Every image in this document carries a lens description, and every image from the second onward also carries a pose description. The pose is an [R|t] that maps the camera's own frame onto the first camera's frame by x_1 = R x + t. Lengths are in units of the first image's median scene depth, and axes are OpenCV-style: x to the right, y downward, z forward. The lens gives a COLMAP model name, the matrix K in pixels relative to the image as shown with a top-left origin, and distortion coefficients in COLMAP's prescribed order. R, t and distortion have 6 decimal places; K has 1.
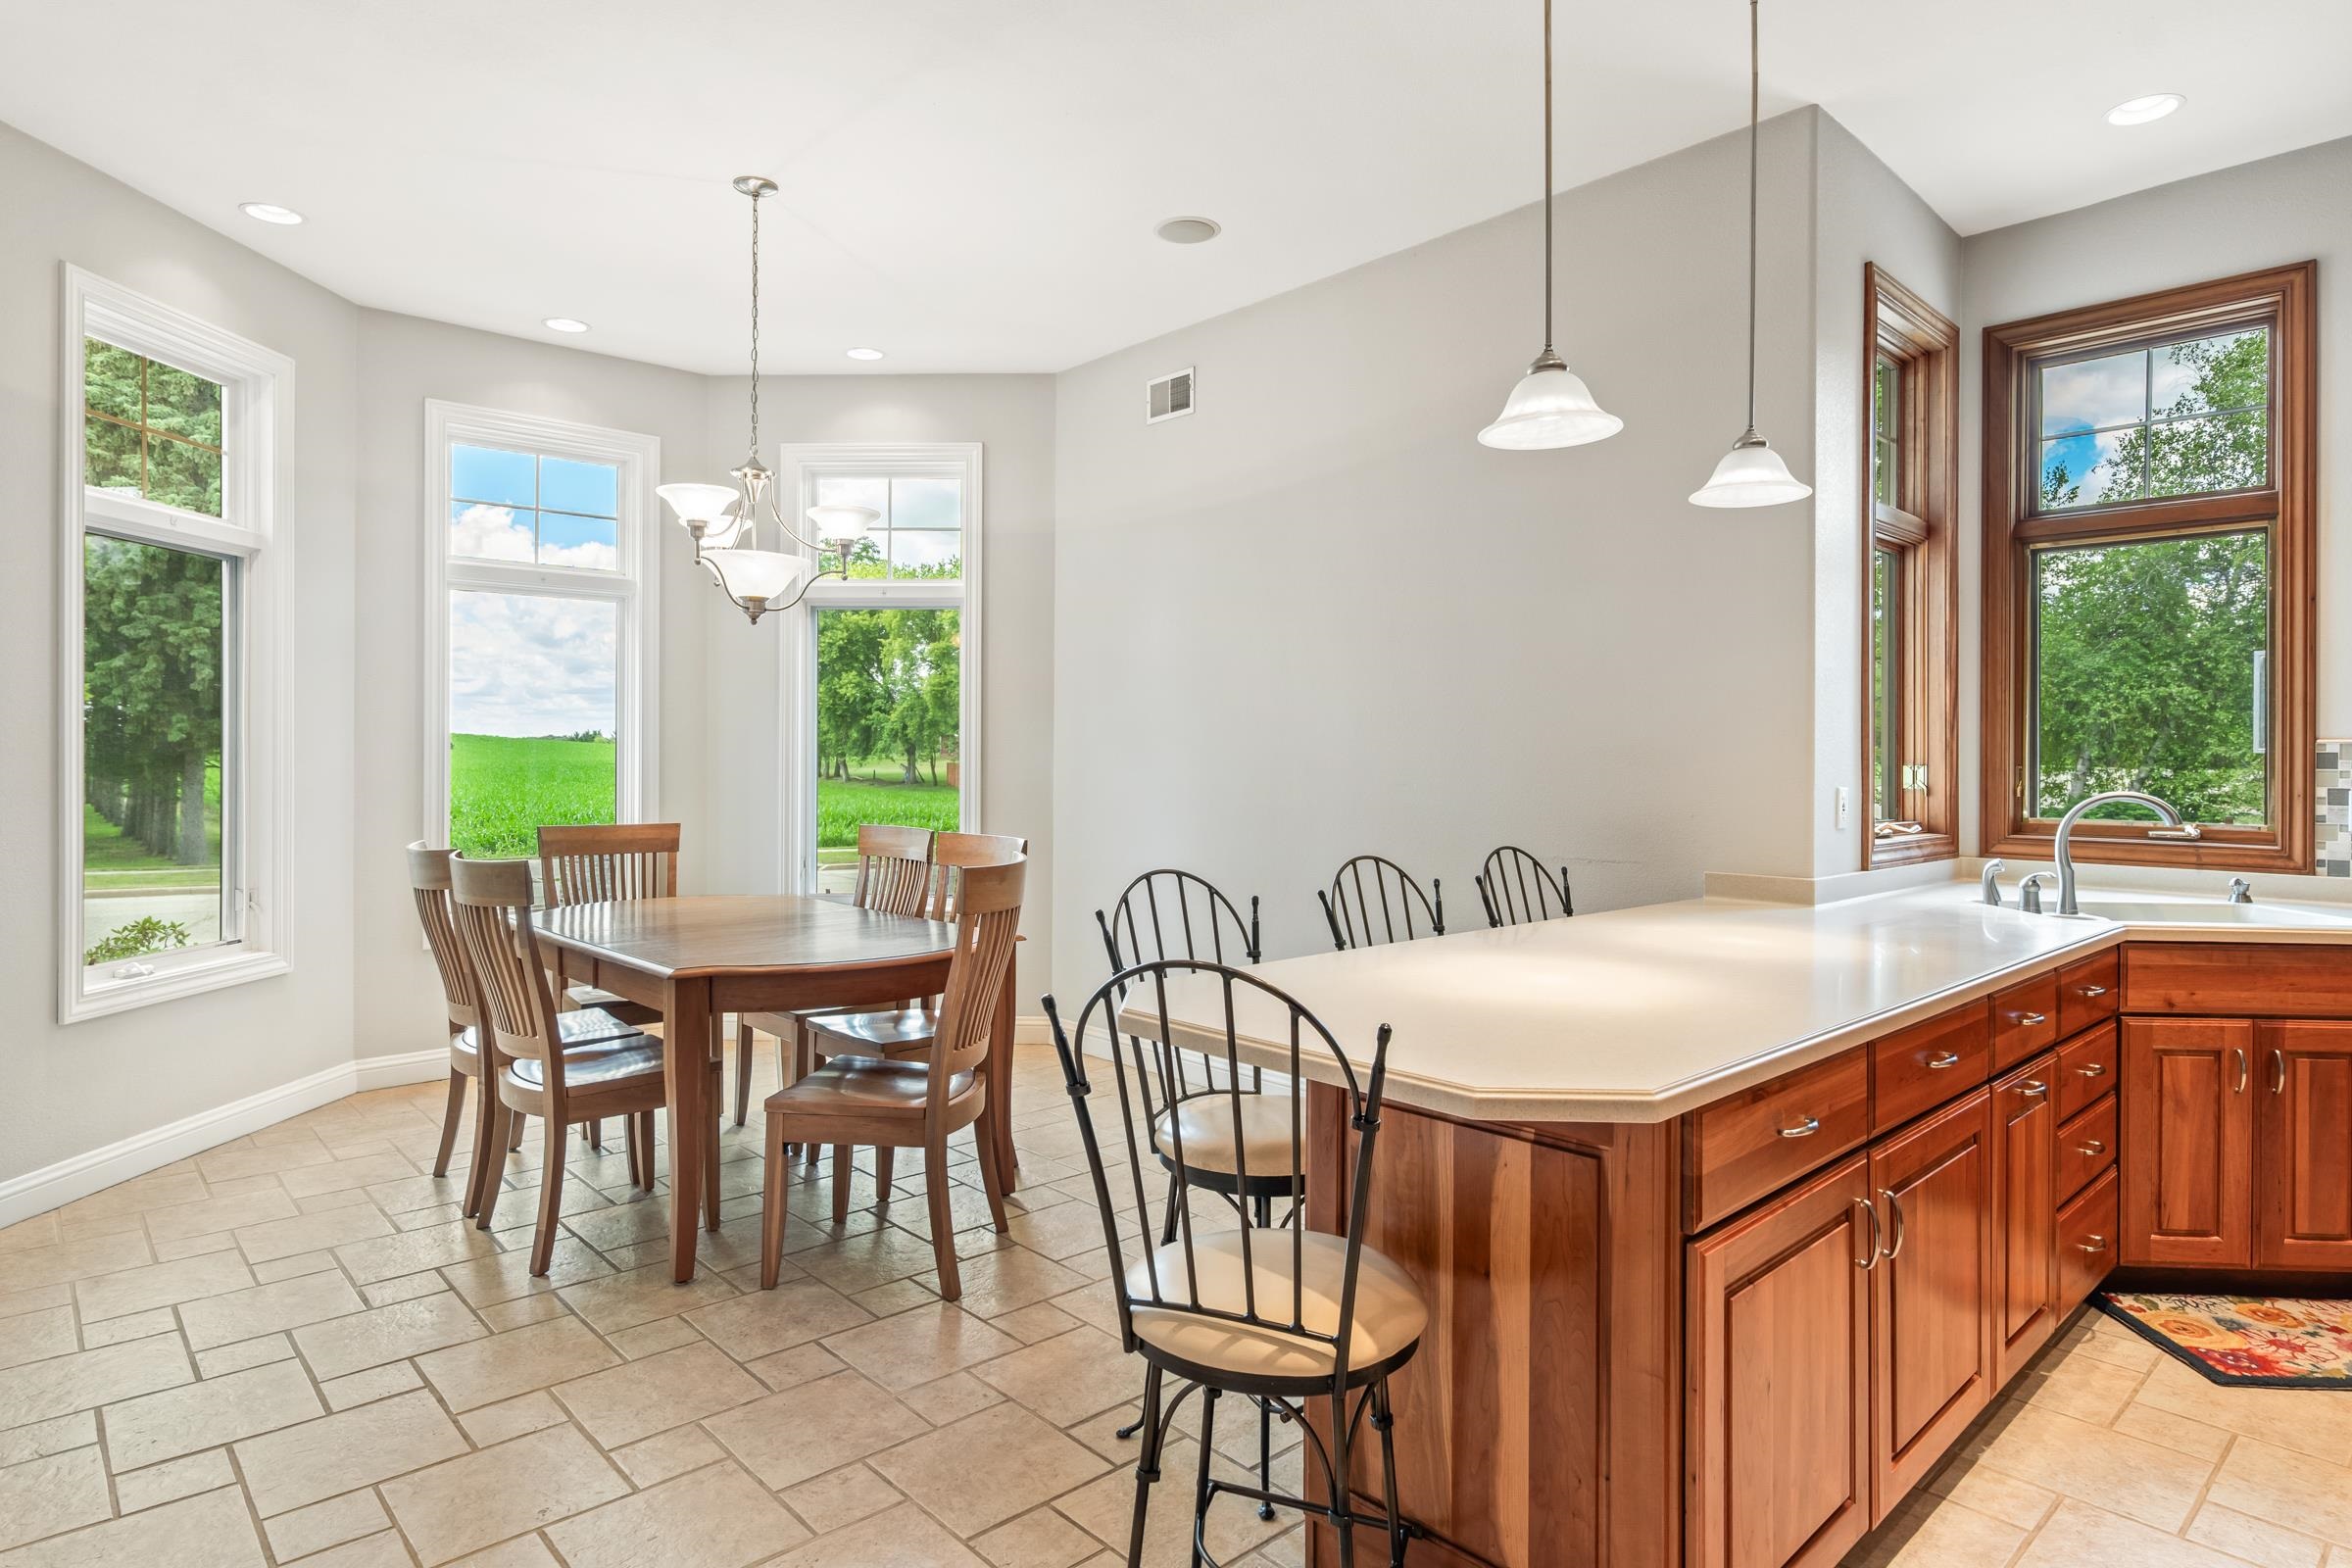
lens RADIAL K [[1302.0, 0, 1172.5], [0, 1302.0, 751.5], [0, 0, 1]] dist [0.002798, 0.000652]
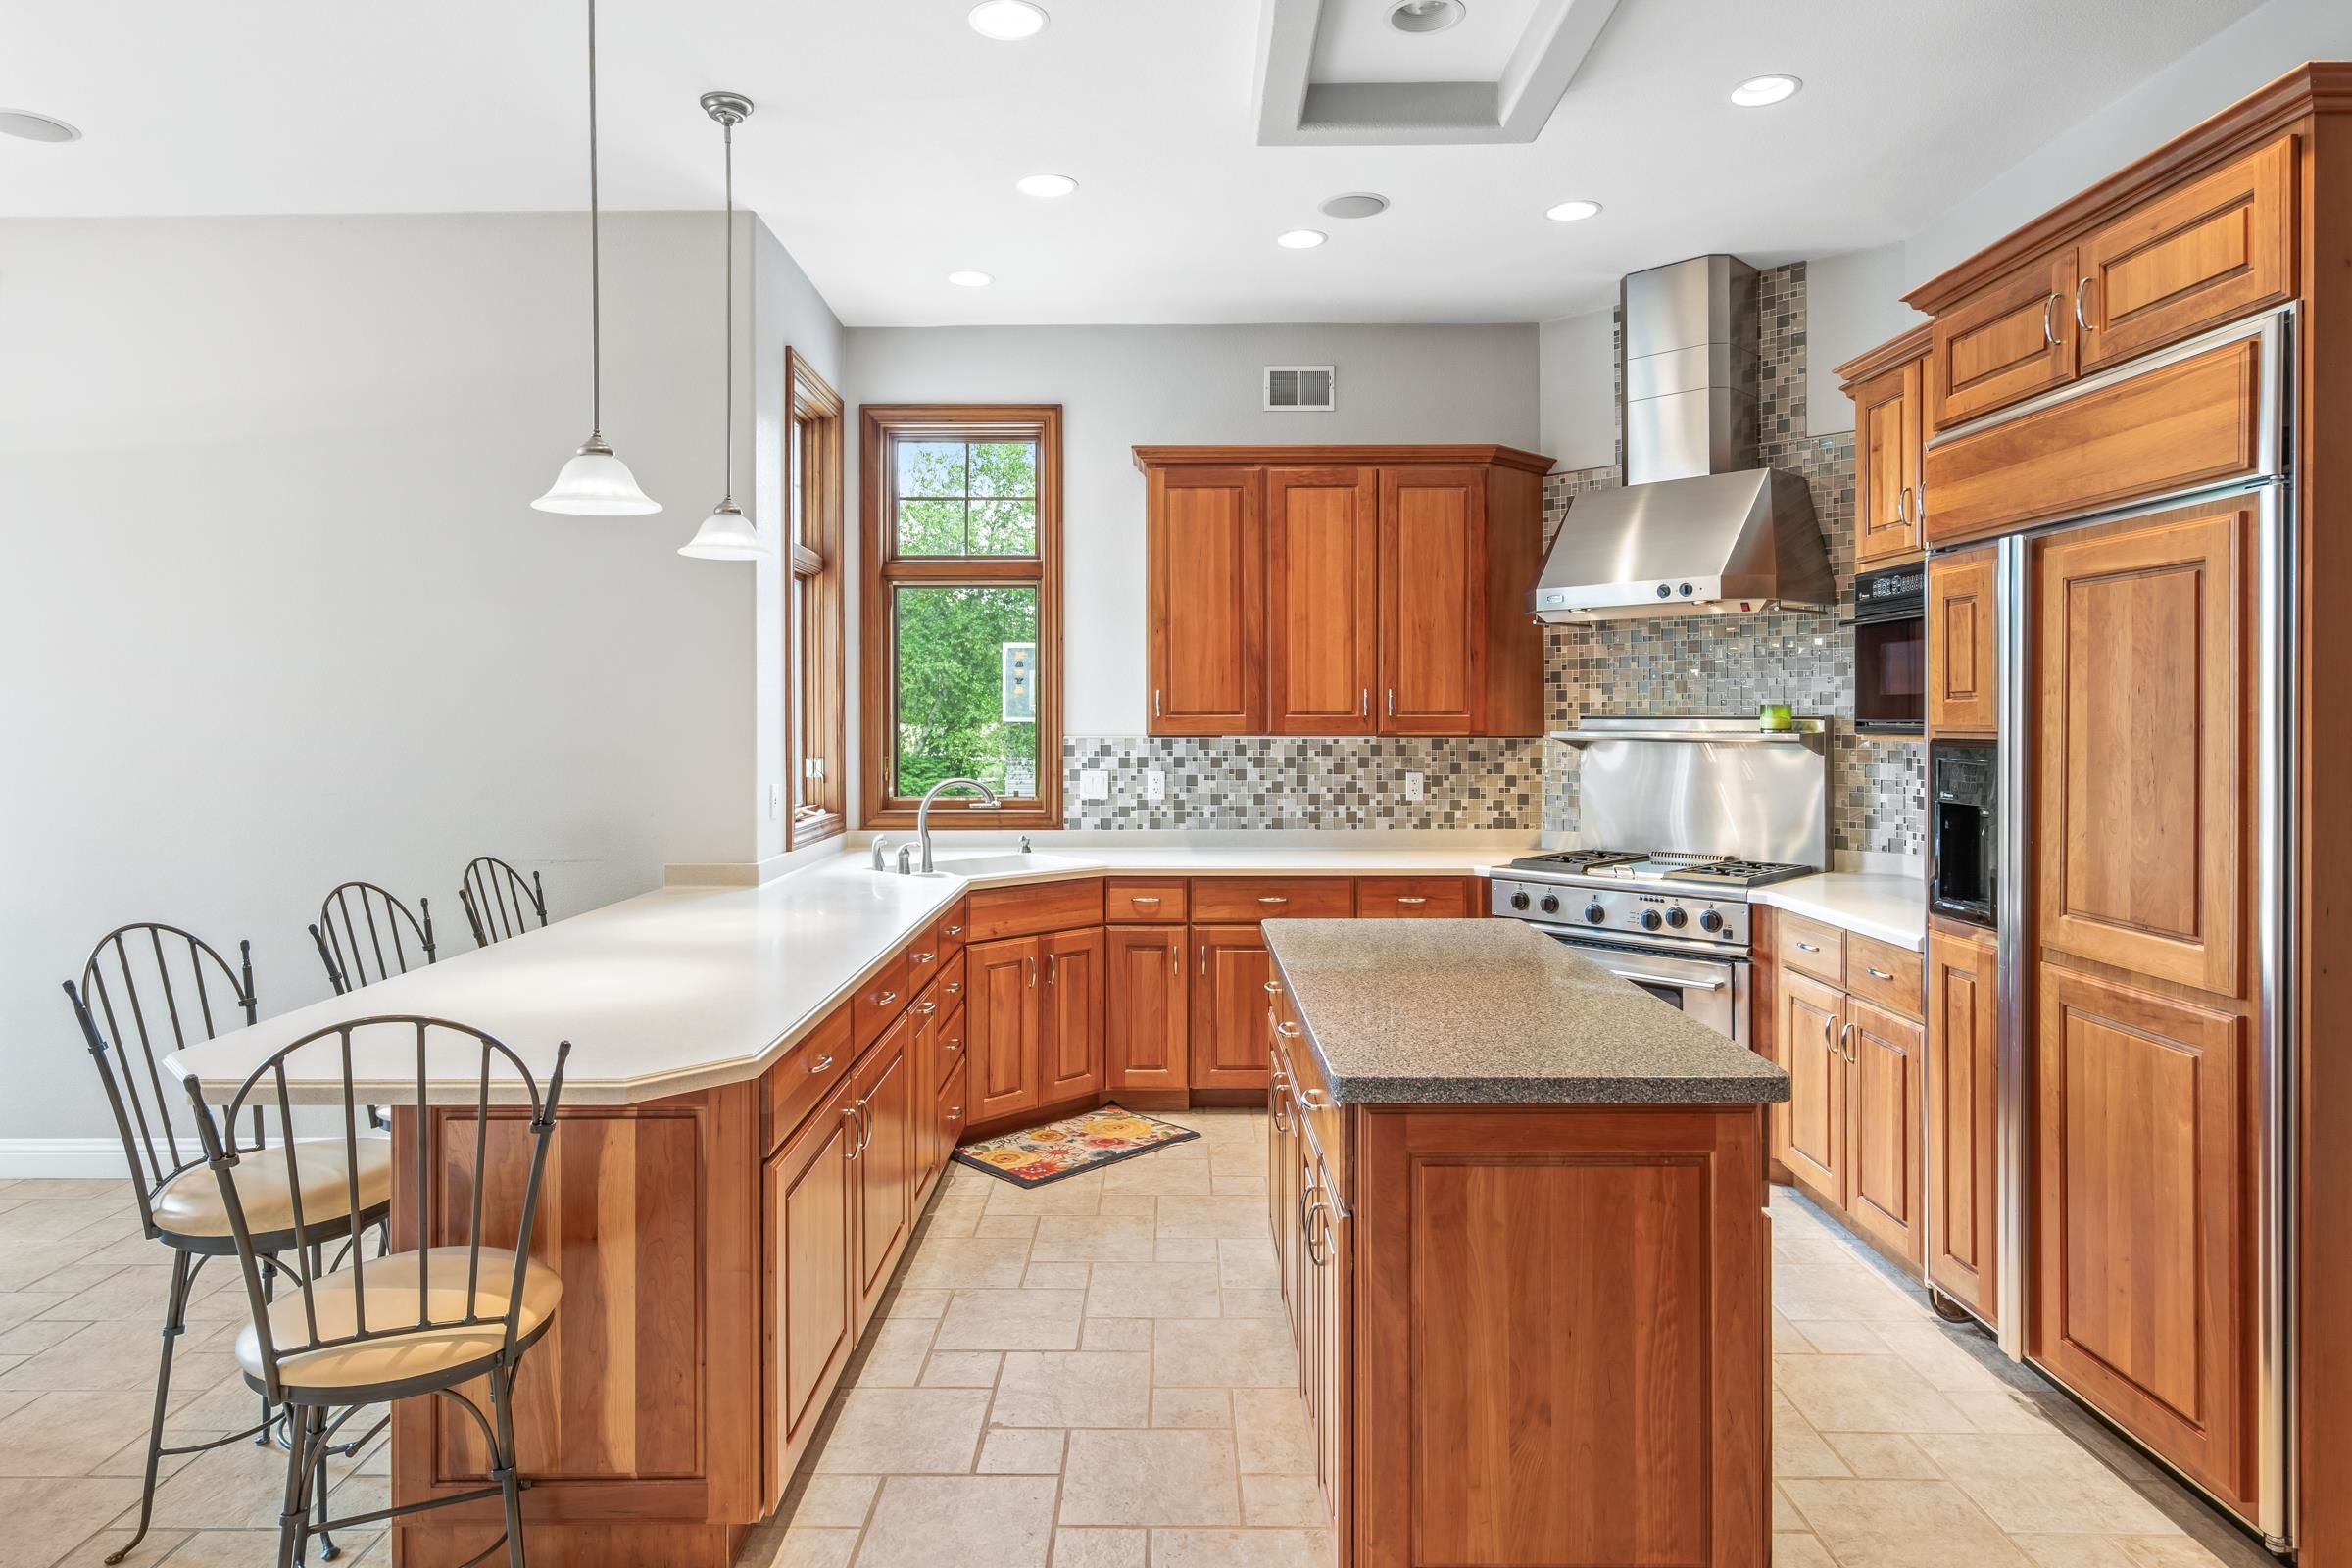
lens RADIAL K [[1362.3, 0, 1170.4], [0, 1362.3, 718.8], [0, 0, 1]] dist [0.000277, 0.000300]
pose [[0.679018, -0.009110, 0.734065, -0.181784], [0.004319, 0.999955, 0.008415, -0.047787], [-0.734109, -0.002543, 0.679027, -0.135209]]
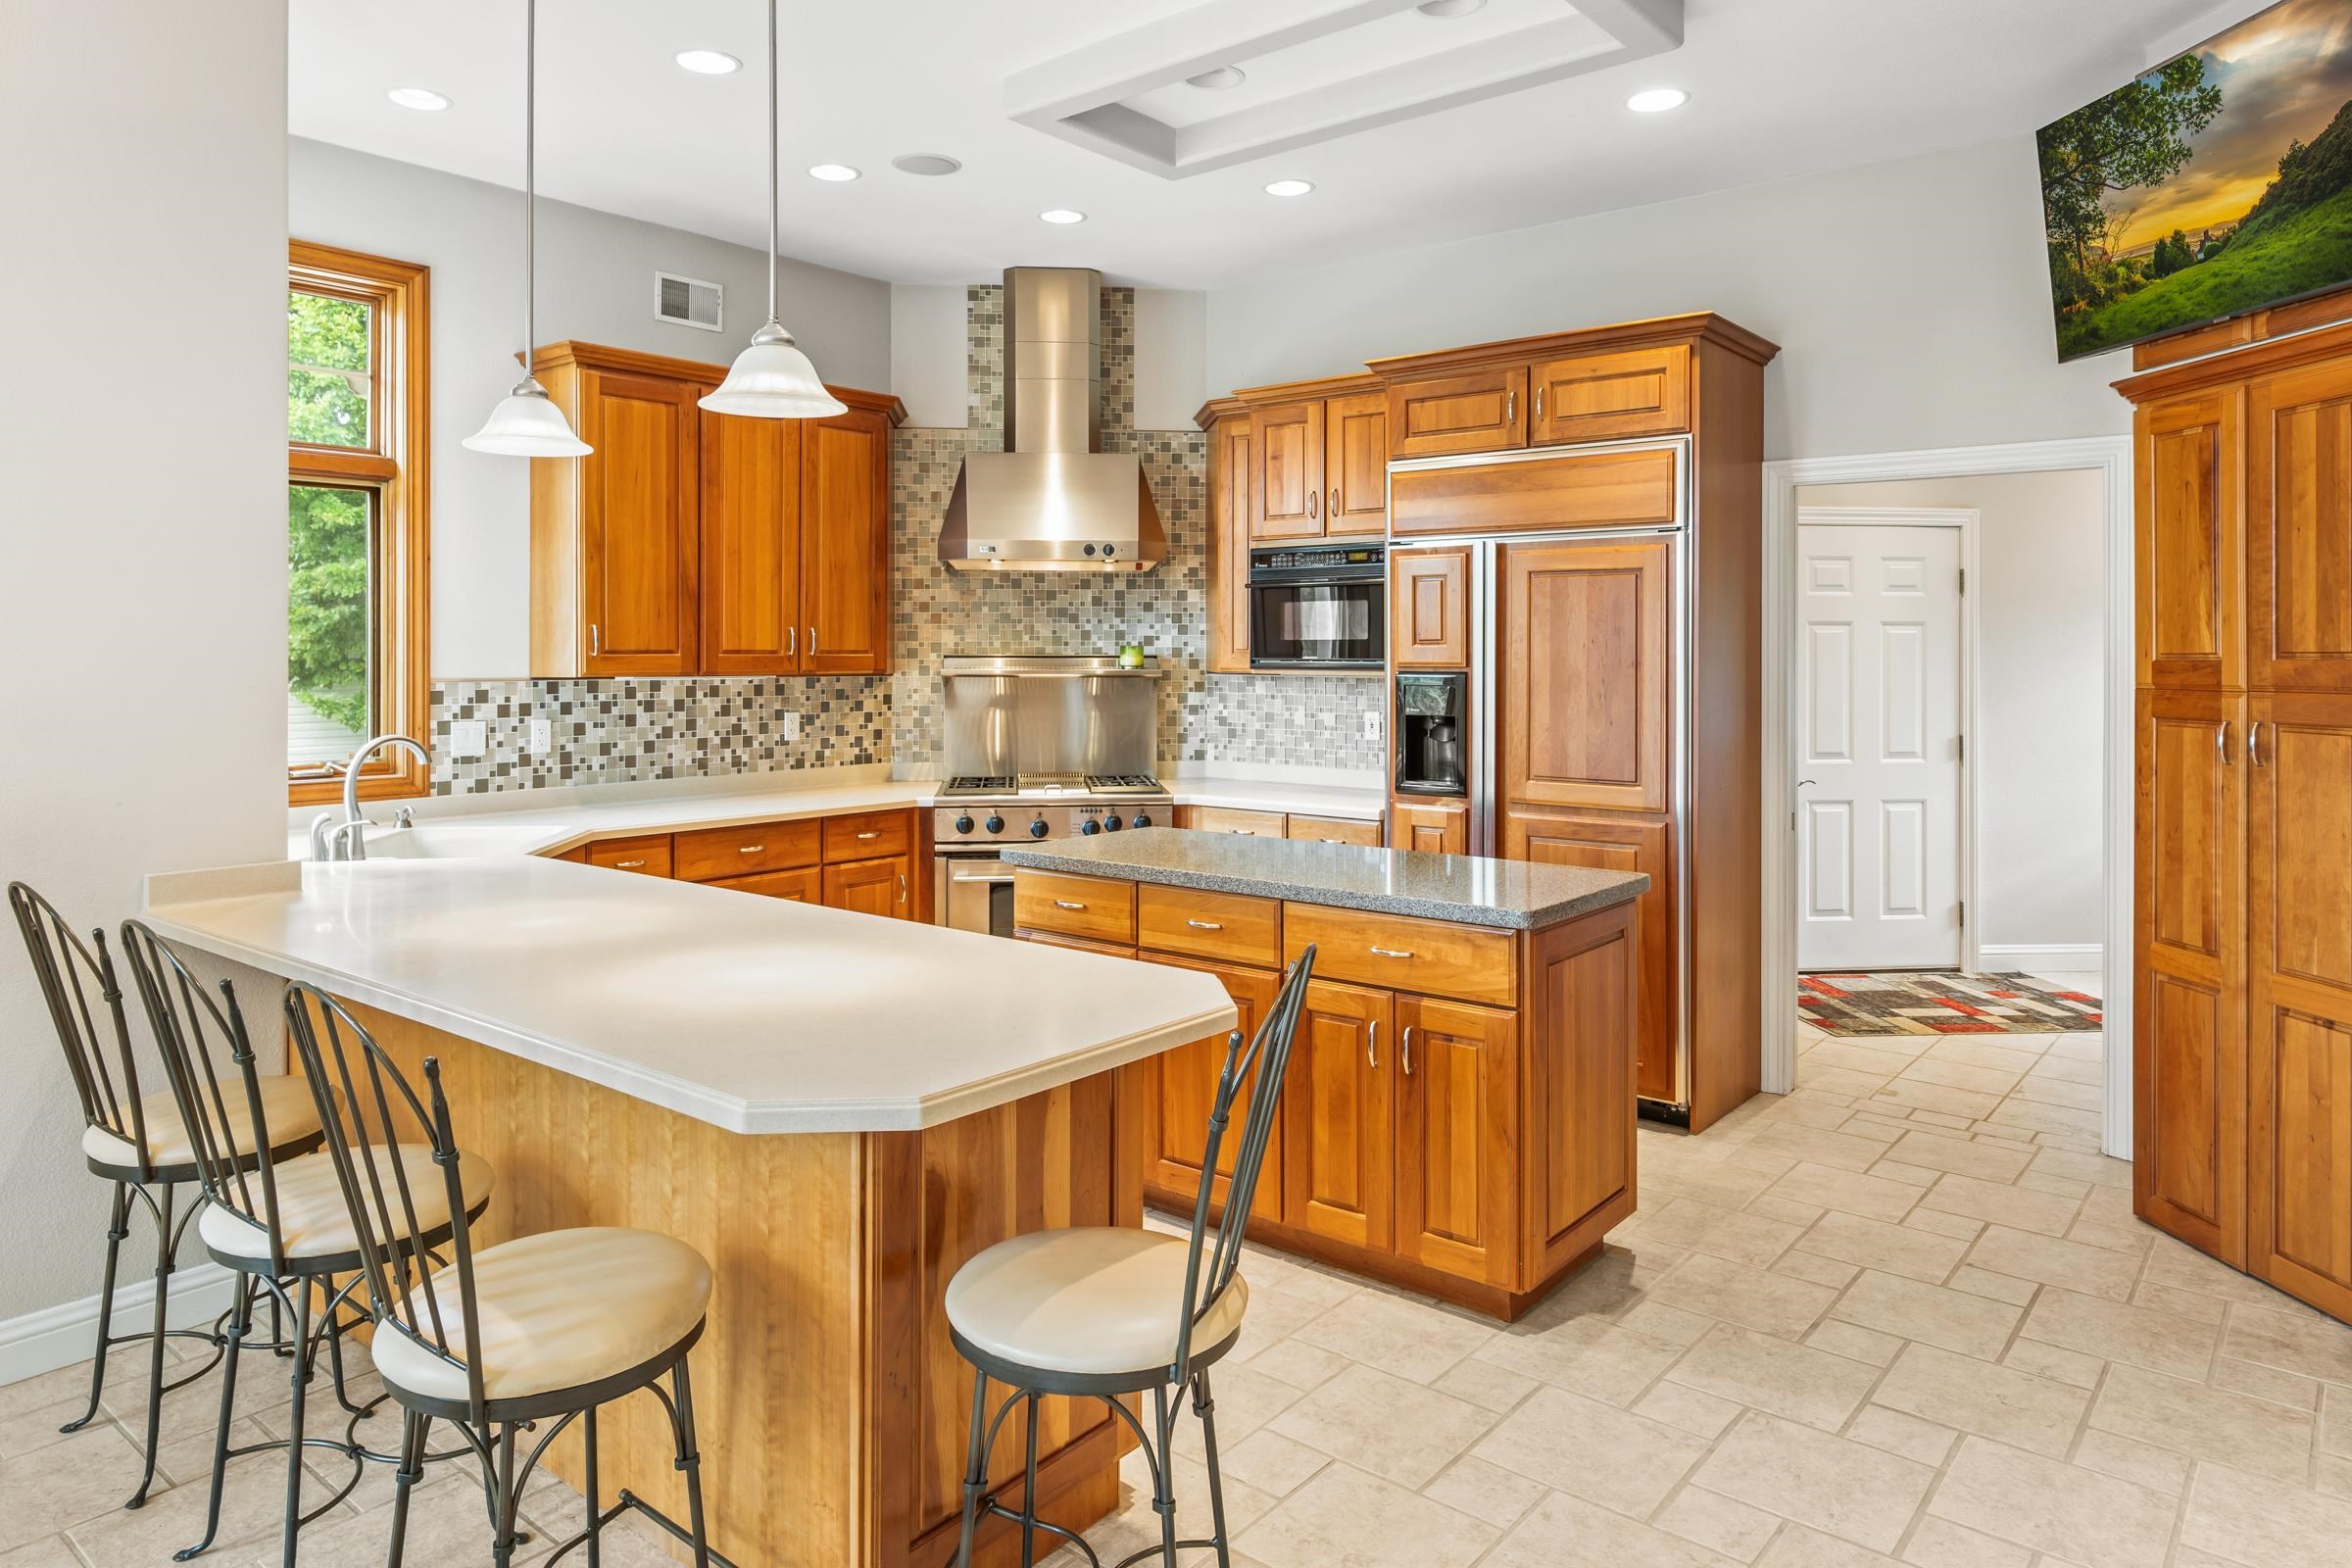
lens RADIAL K [[1459.0, 0, 1175.2], [0, 1459.0, 647.5], [0, 0, 1]] dist [-0.002306, -0.000048]
pose [[-0.141660, -0.003882, 0.989908, -0.596993], [-0.003825, 0.999987, 0.003374, -0.052862], [-0.989908, -0.003308, -0.141673, 0.623847]]
